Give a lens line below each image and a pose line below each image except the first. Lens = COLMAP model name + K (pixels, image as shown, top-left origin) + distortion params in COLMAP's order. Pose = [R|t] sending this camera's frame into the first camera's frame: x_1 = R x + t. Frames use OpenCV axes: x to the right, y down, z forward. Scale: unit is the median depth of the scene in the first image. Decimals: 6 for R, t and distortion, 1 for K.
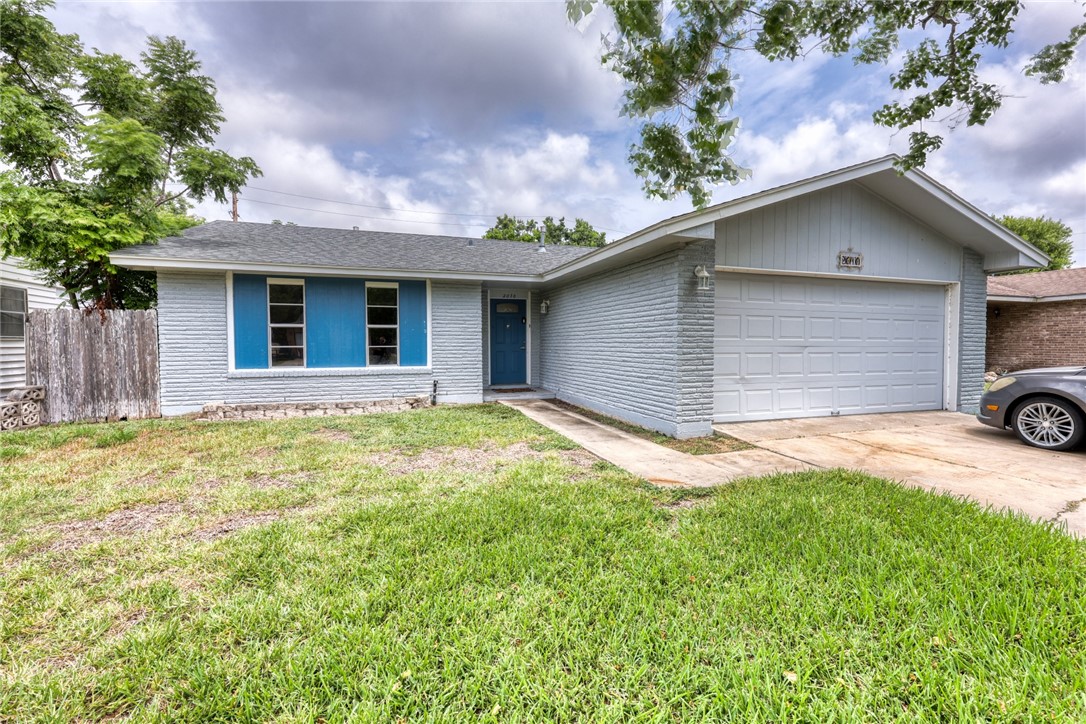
lens RADIAL K [[459.7, 0, 543.0], [0, 459.7, 362.0], [0, 0, 1]] dist [0.000225, 0.000012]
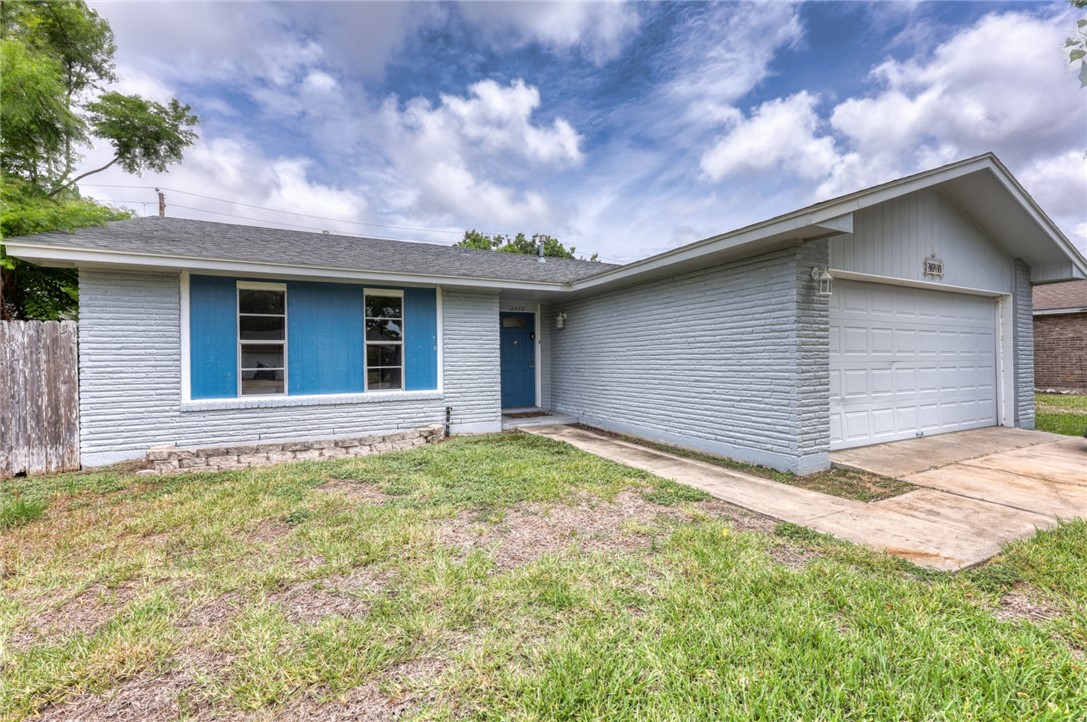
lens RADIAL K [[444.0, 0, 543.5], [0, 444.0, 361.0], [0, 0, 1]] dist [0.000755, -0.000125]
pose [[0.990739, -0.010655, 0.135362, -0.201498], [0.016131, 0.999092, -0.039426, -0.010268], [-0.134819, 0.041244, 0.990012, 0.203099]]
